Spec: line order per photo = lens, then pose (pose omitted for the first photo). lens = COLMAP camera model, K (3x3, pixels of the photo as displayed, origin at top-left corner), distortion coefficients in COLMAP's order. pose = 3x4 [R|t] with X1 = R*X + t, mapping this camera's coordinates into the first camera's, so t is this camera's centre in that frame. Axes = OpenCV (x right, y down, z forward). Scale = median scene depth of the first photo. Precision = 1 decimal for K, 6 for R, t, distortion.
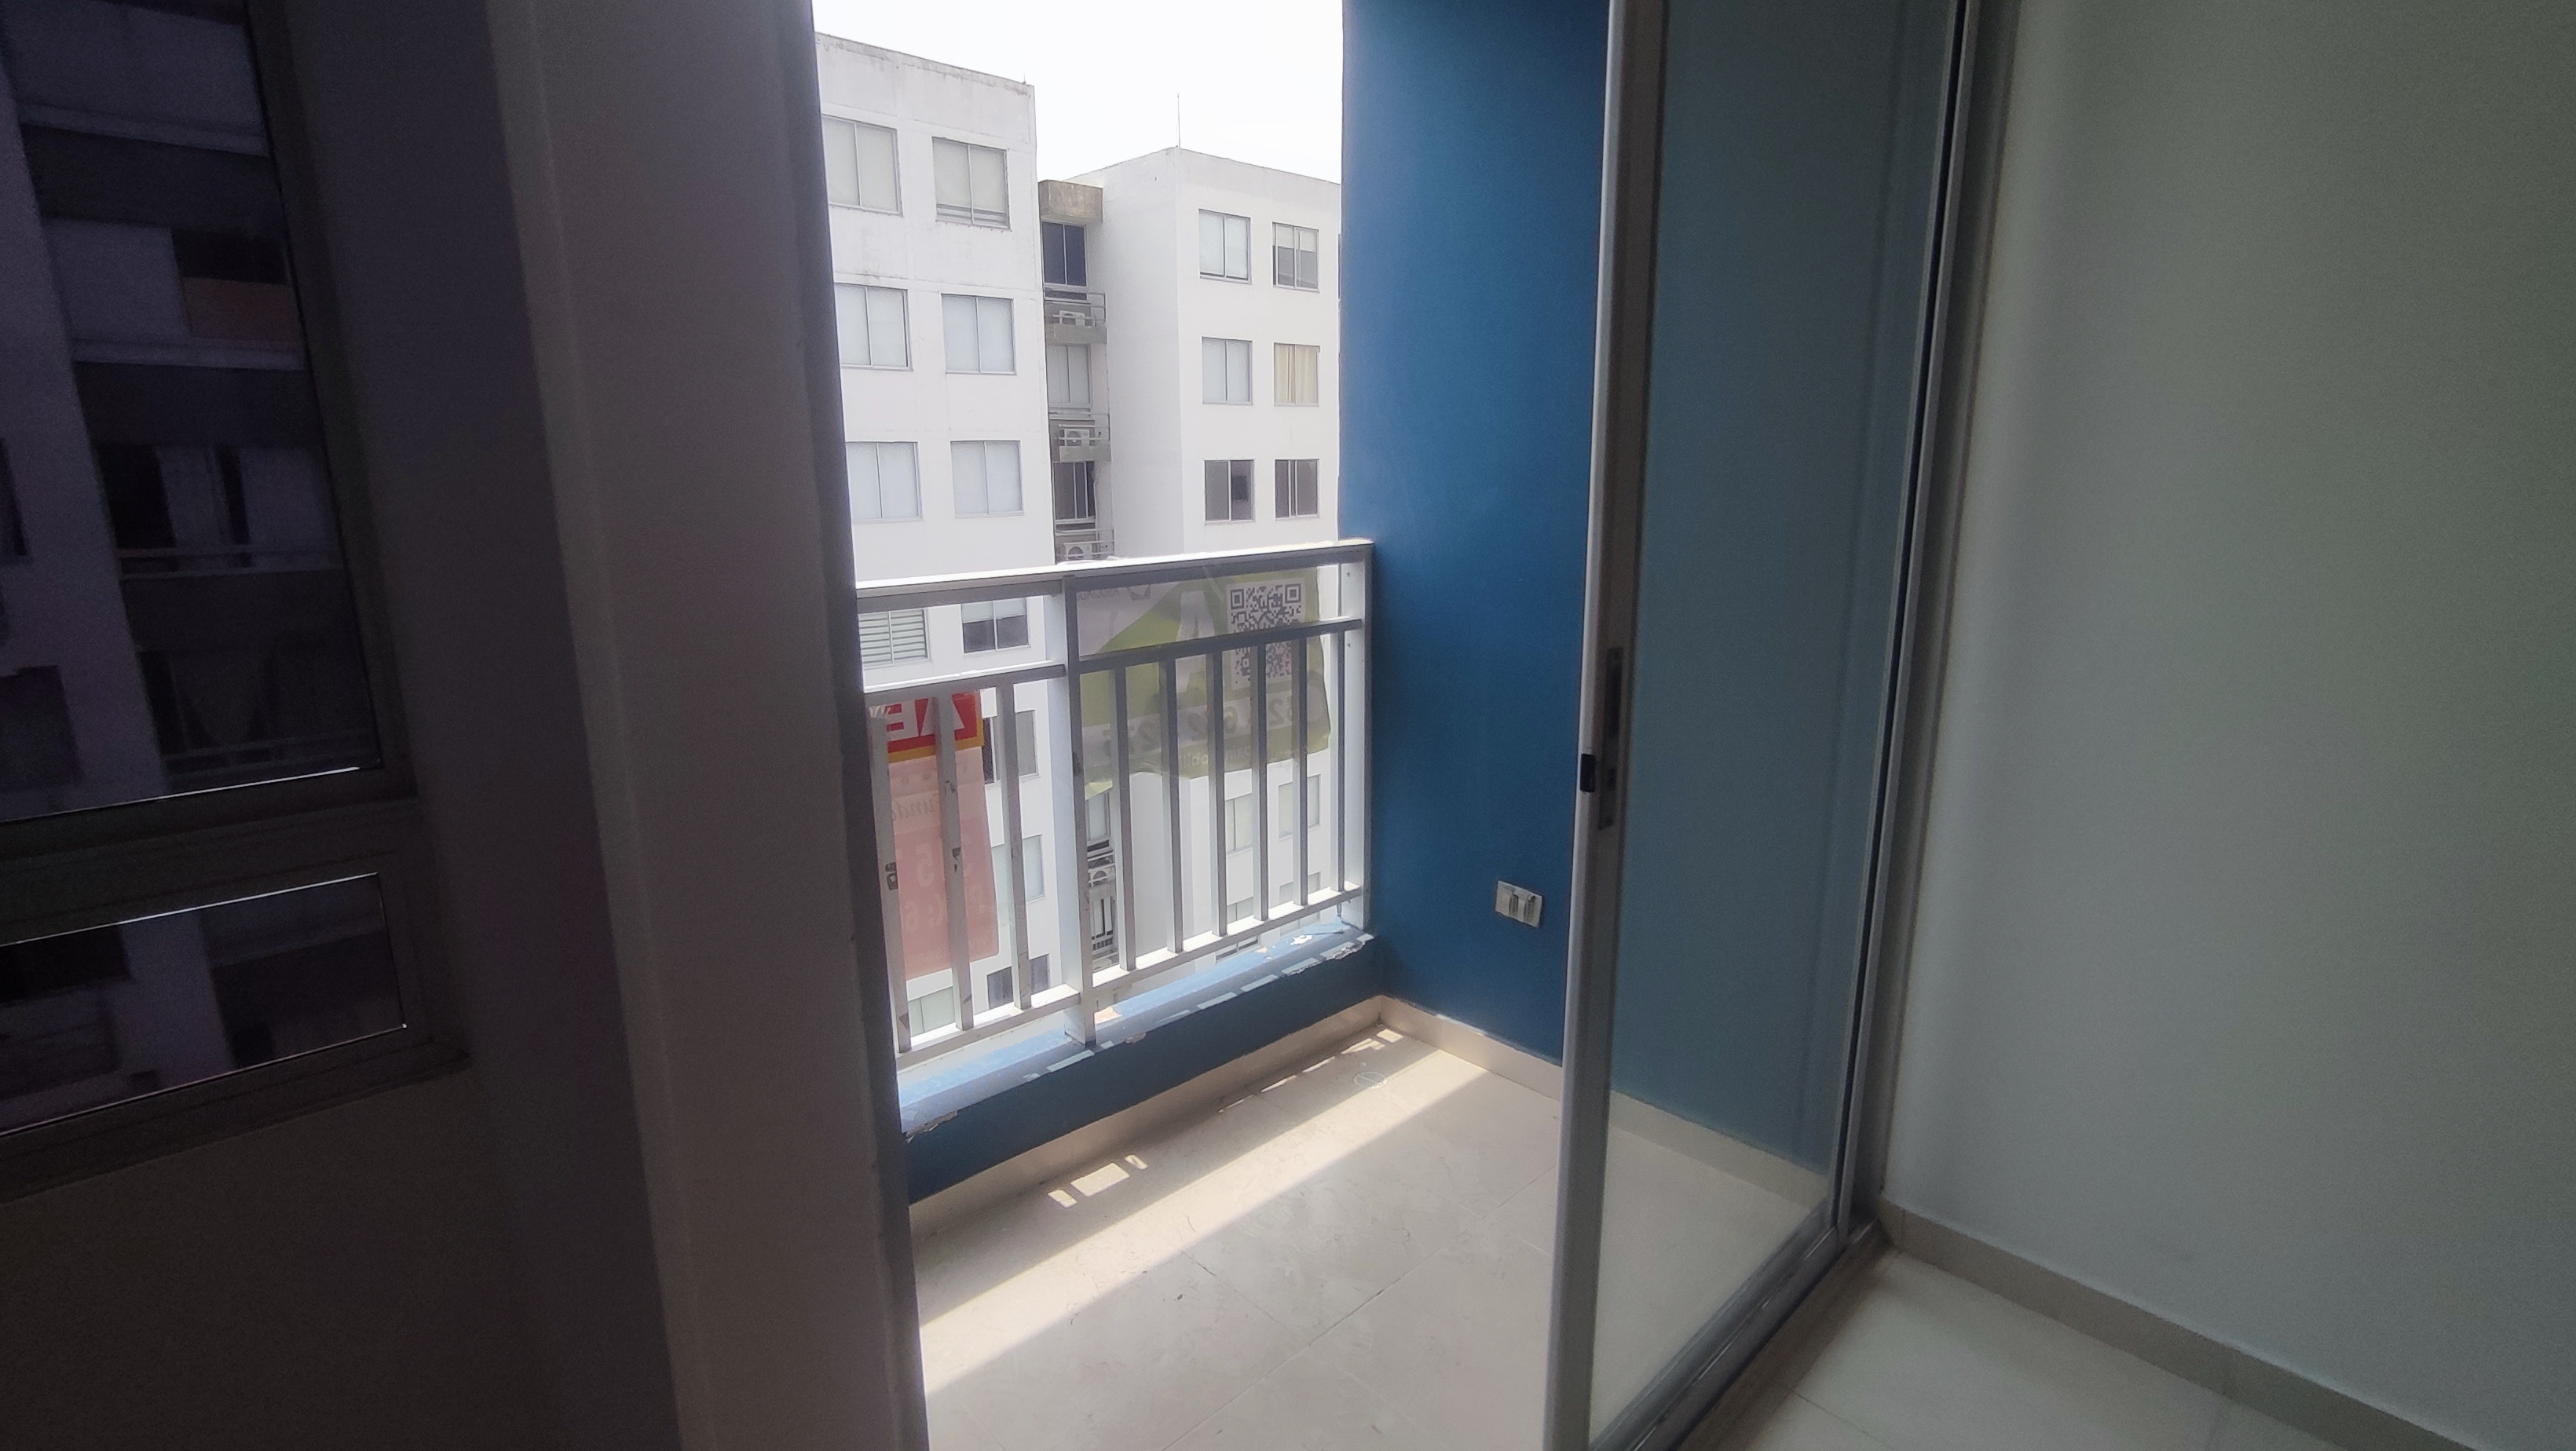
lens RADIAL K [[1185.1, 0, 1288.0], [0, 1185.1, 725.5], [0, 0, 1]] dist [-0.020508, -0.000015]
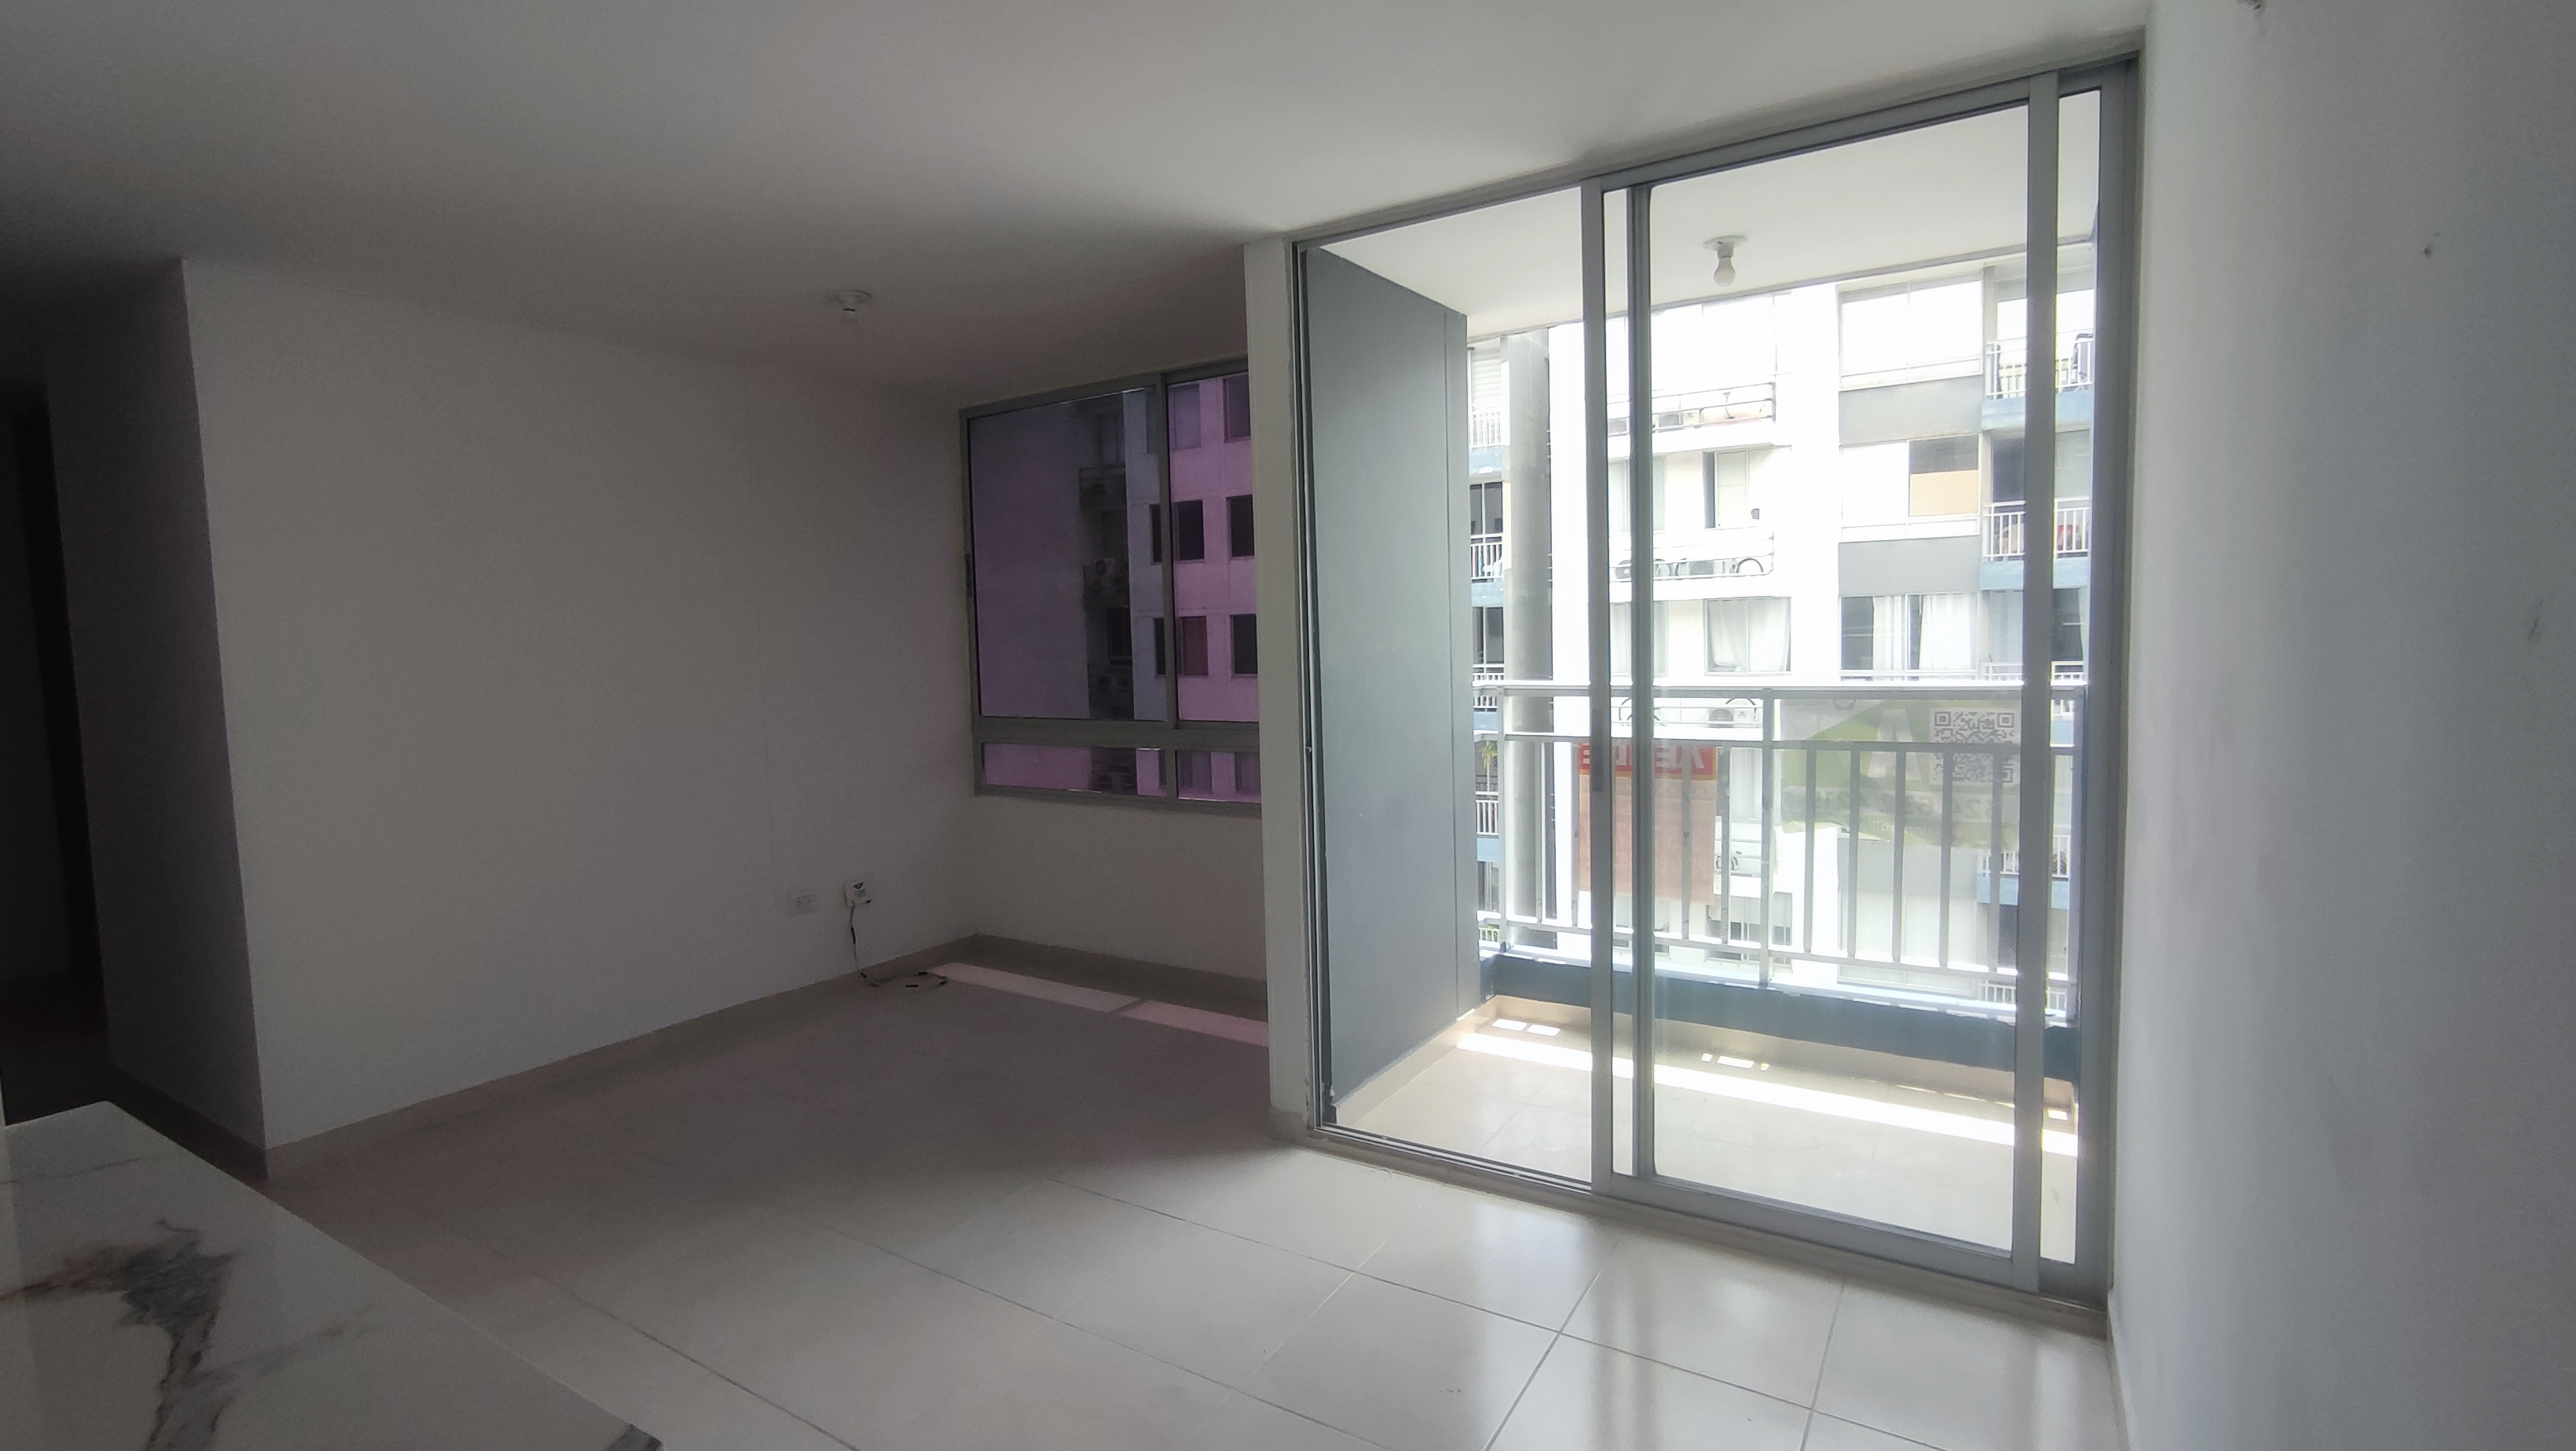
lens RADIAL K [[1168.0, 0, 1288.0], [0, 1168.0, 725.5], [0, 0, 1]] dist [-0.003355, 0.000215]
pose [[0.263588, 0.082114, -0.961134, 0.190168], [-0.192724, 0.980765, 0.030938, 0.000839], [0.945187, 0.177079, 0.274343, -0.014300]]
